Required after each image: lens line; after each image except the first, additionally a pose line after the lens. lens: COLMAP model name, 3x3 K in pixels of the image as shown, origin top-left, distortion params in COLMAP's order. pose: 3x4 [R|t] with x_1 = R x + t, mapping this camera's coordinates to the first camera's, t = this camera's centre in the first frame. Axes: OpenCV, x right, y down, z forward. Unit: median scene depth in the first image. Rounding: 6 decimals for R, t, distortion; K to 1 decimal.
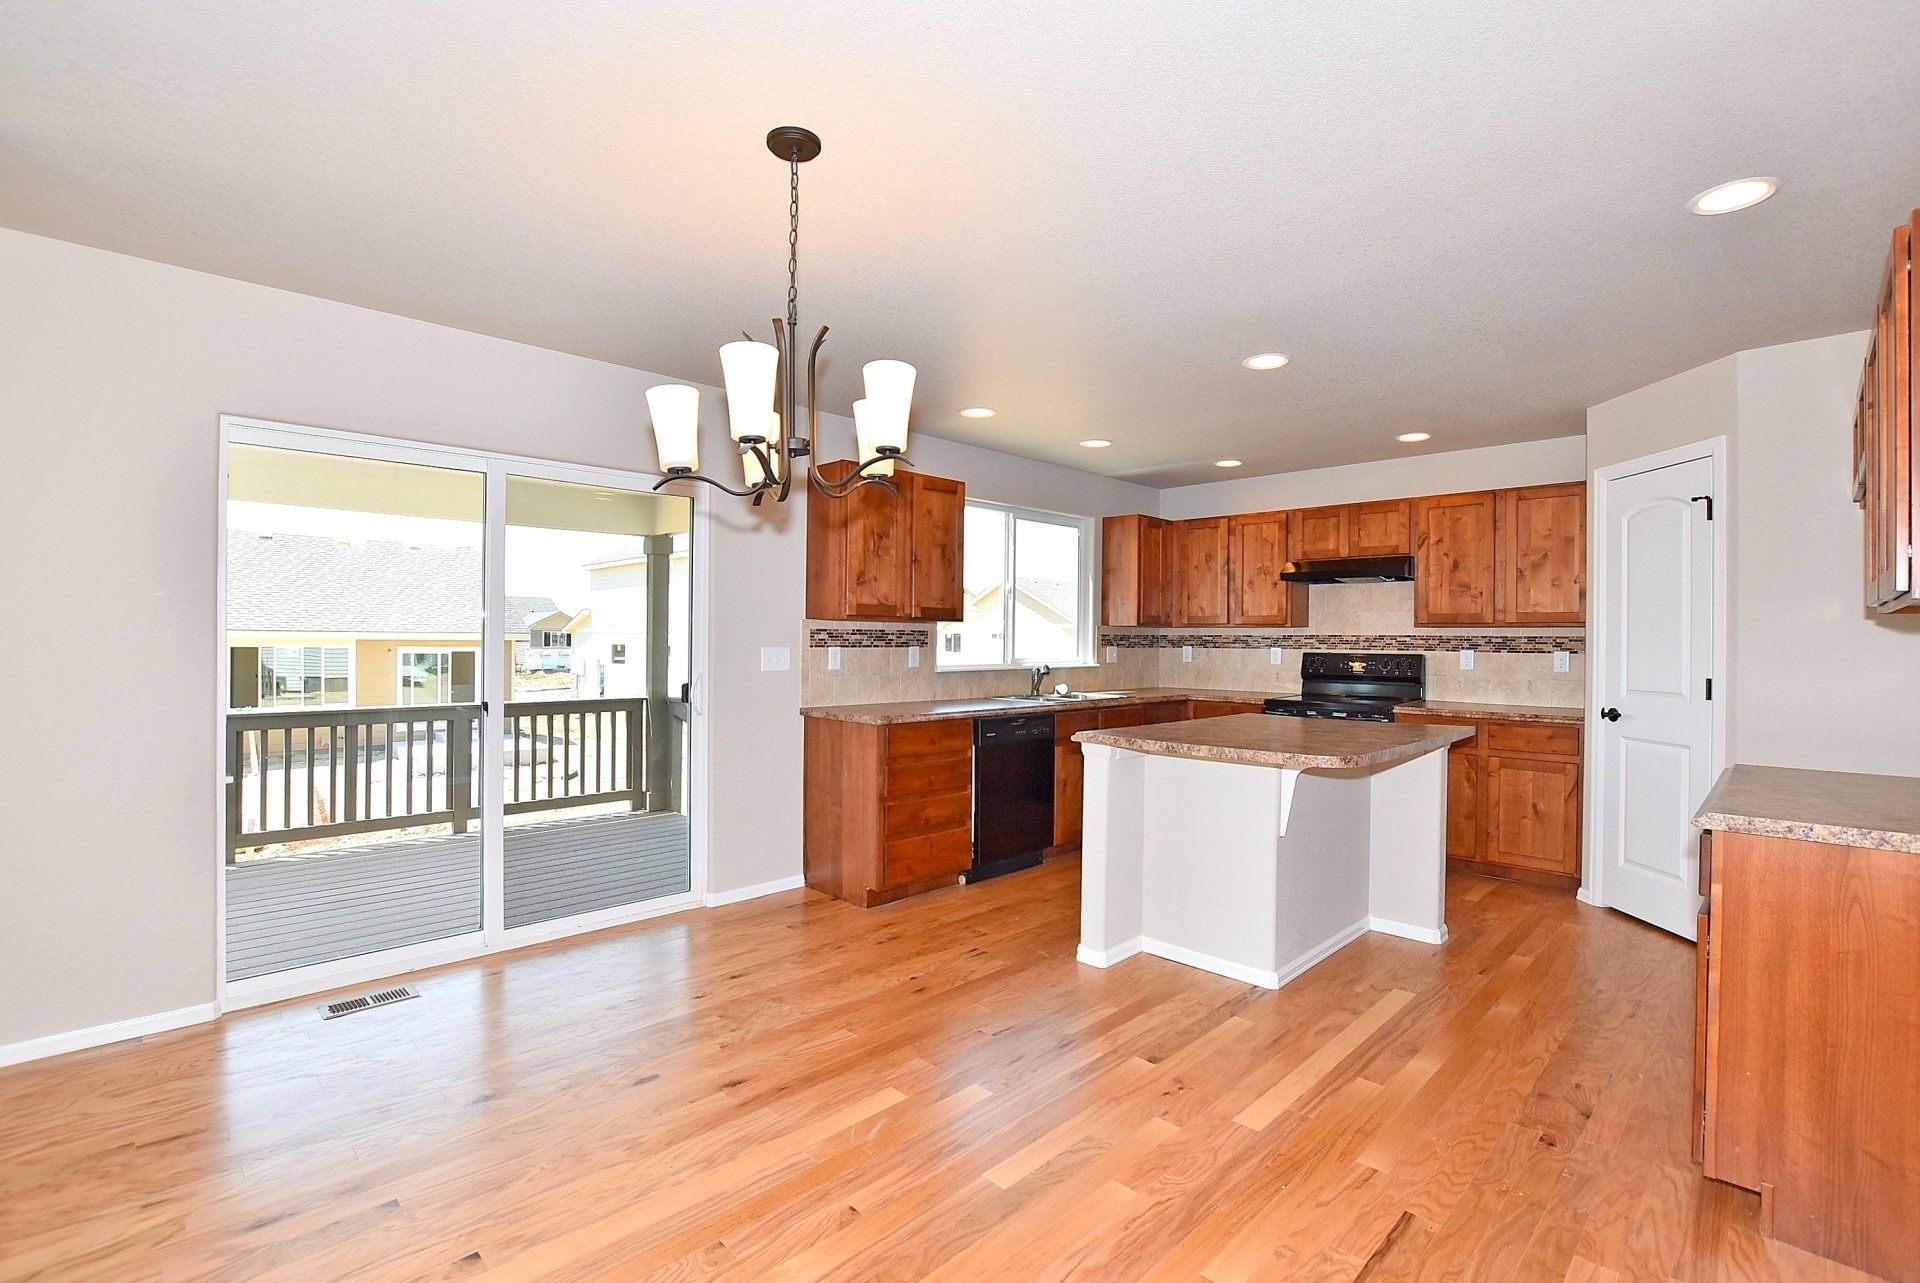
lens RADIAL K [[855.1, 0, 968.9], [0, 855.1, 638.3], [0, 0, 1]] dist [-0.027902, 0.004250]
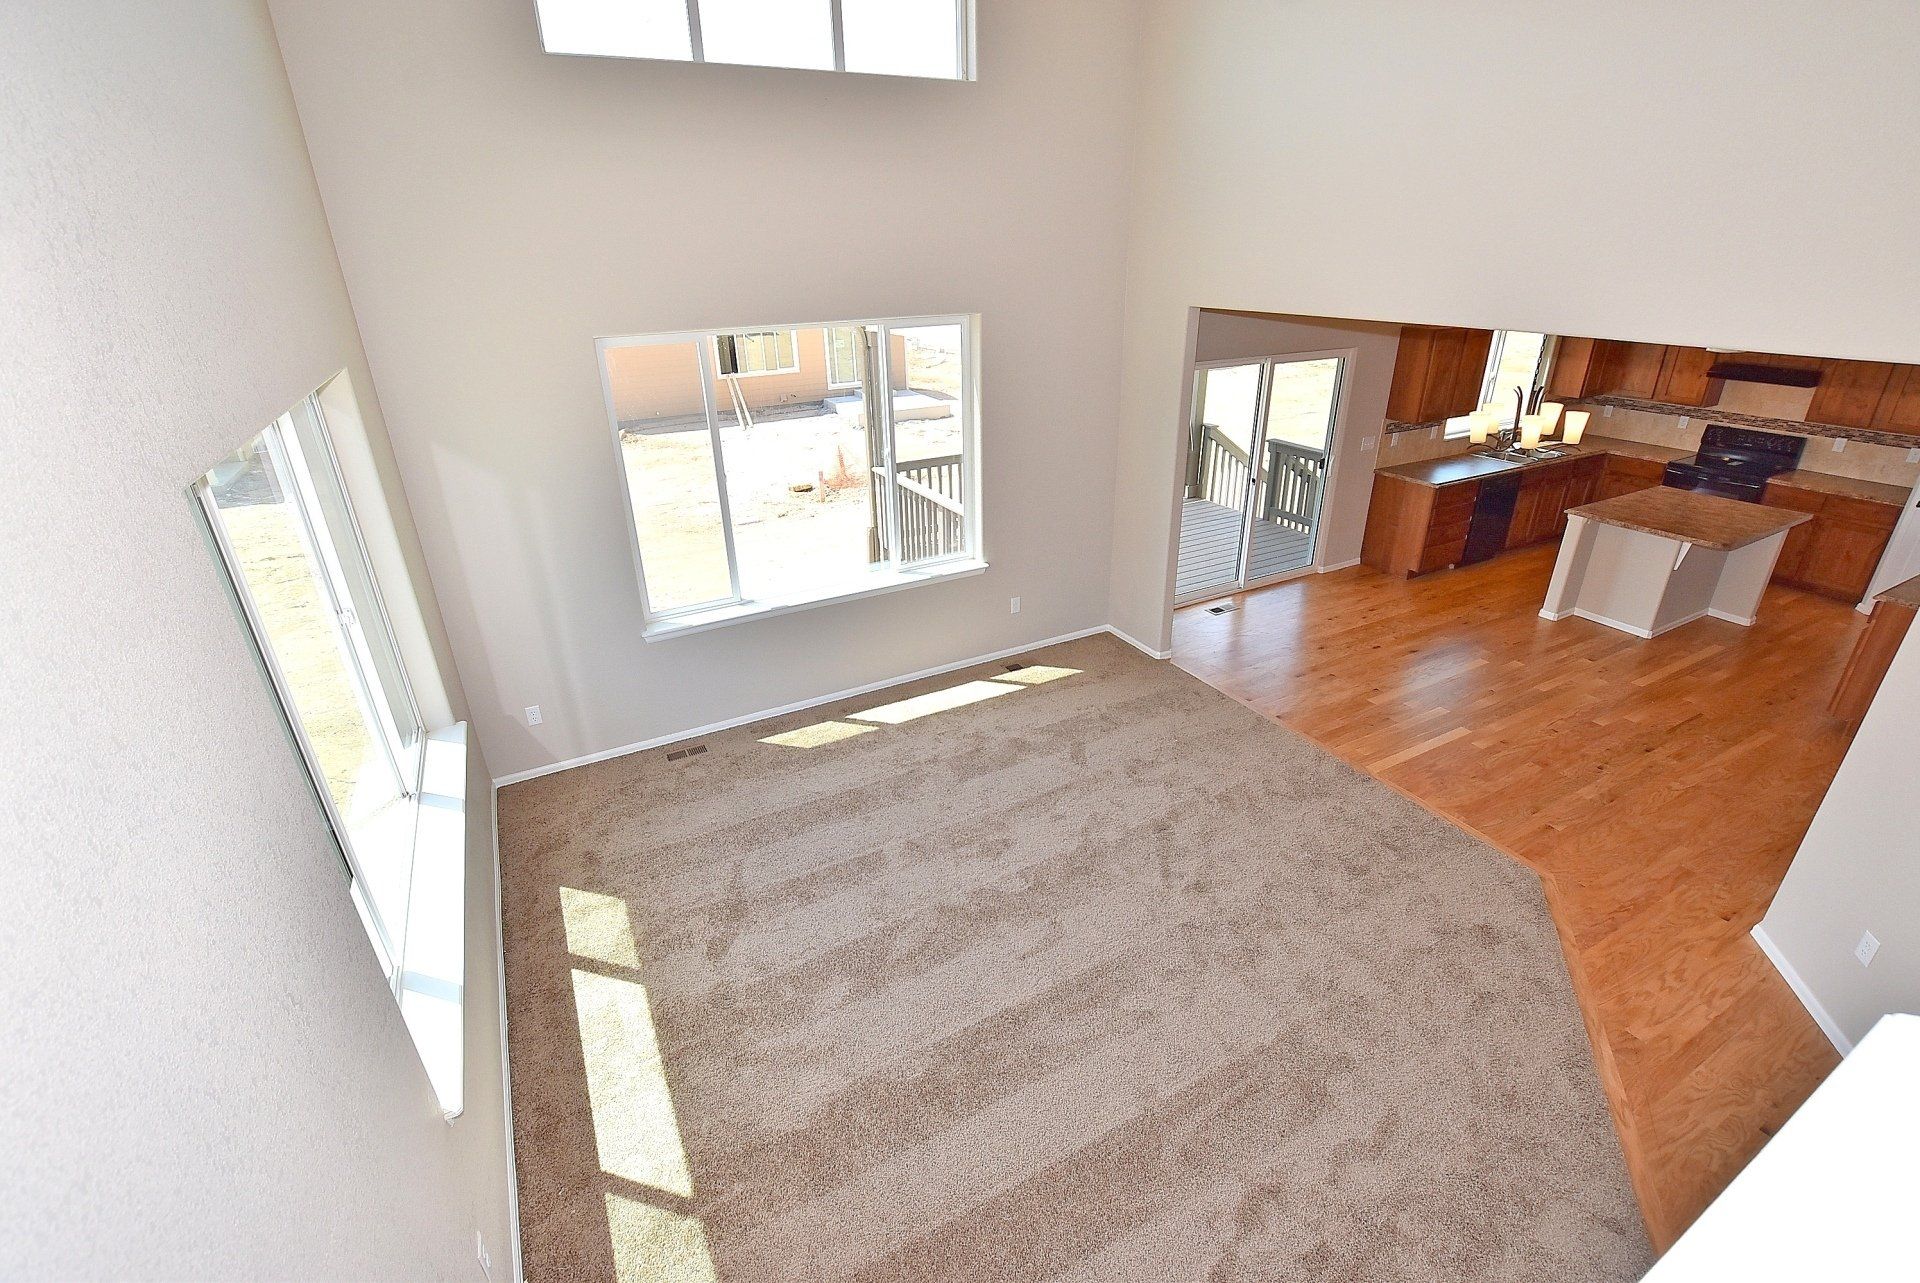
lens RADIAL K [[855.1, 0, 968.4], [0, 855.1, 640.8], [0, 0, 1]] dist [-0.027902, 0.004250]
pose [[0.959659, 0.095947, -0.264290, -0.486352], [0.024499, 0.907865, 0.418545, -0.341067], [0.280097, -0.408136, 0.868891, -0.886486]]
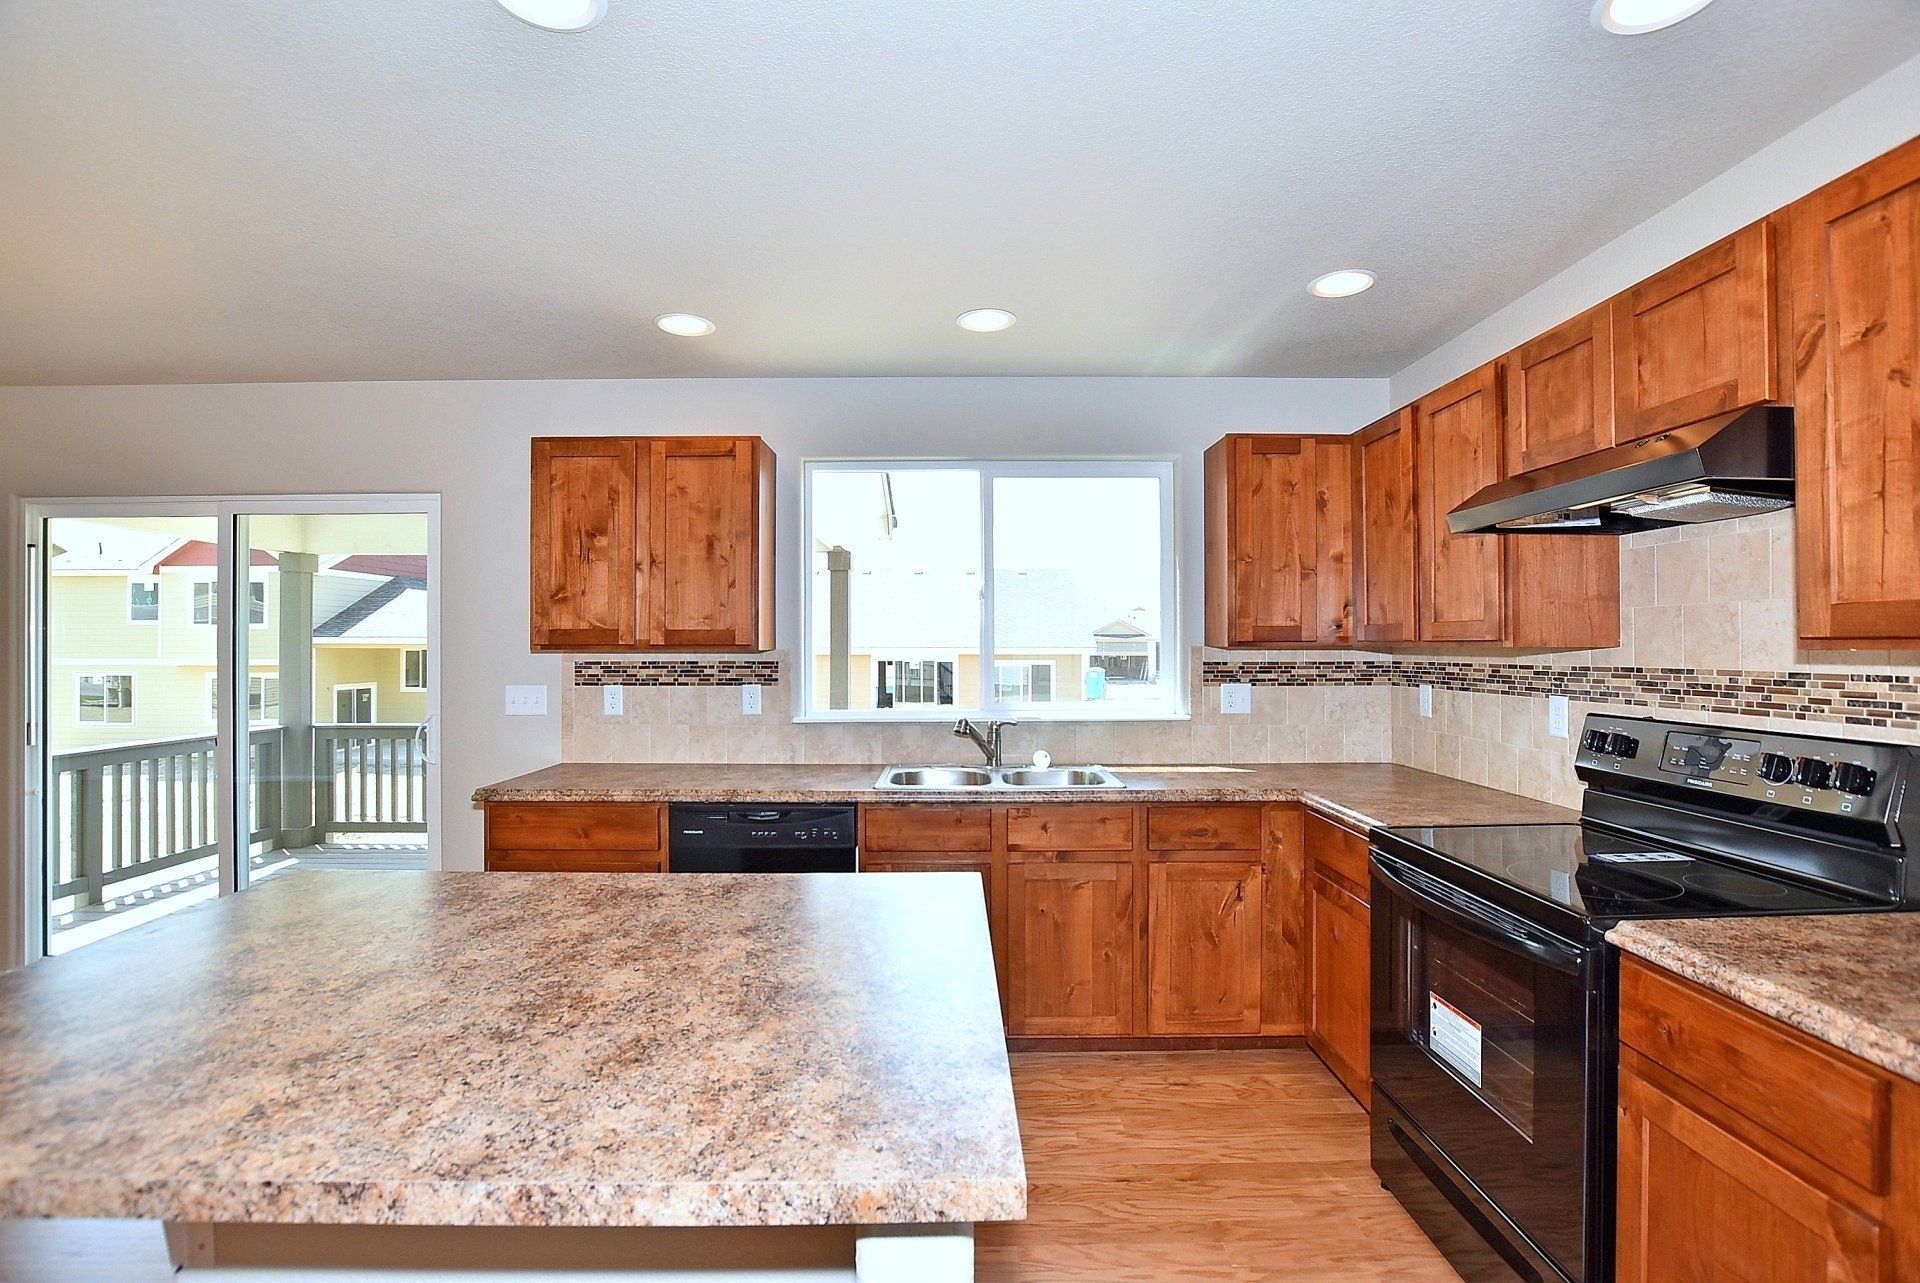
lens RADIAL K [[855.1, 0, 964.9], [0, 855.1, 640.8], [0, 0, 1]] dist [-0.027902, 0.004250]
pose [[0.713409, -0.014152, -0.700605, 0.583791], [0.007806, 0.999895, -0.012249, -0.017346], [0.700705, 0.003269, 0.713444, 0.670679]]
